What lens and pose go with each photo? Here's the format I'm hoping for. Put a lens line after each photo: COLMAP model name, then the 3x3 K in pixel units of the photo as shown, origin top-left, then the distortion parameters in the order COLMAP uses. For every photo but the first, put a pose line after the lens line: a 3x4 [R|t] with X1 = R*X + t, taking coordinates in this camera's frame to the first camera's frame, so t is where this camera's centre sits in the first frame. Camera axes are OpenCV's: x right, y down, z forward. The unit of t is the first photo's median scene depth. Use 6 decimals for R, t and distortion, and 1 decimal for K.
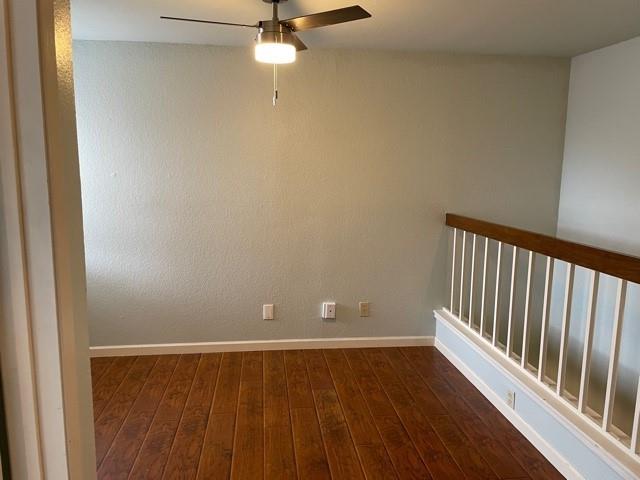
lens RADIAL K [[481.5, 0, 319.9], [0, 481.5, 239.5], [0, 0, 1]] dist [0.060847, -0.089465]
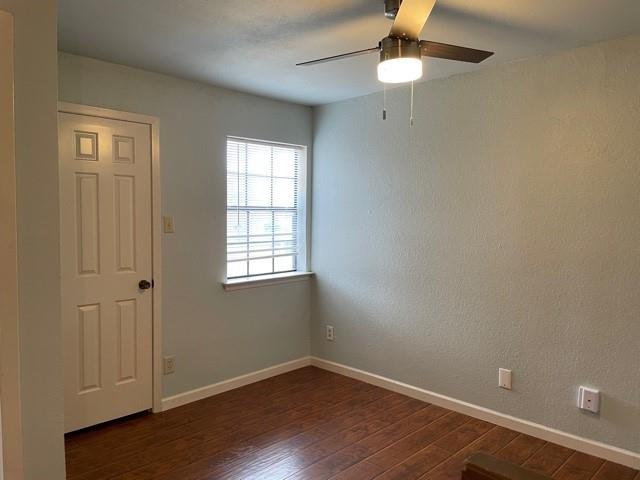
lens RADIAL K [[481.5, 0, 319.2], [0, 481.5, 239.5], [0, 0, 1]] dist [0.060847, -0.089465]
pose [[0.610438, 0.030462, -0.791478, 0.348717], [-0.112506, 0.992463, -0.048575, -0.006494], [0.784033, 0.118698, 0.609265, 0.236060]]
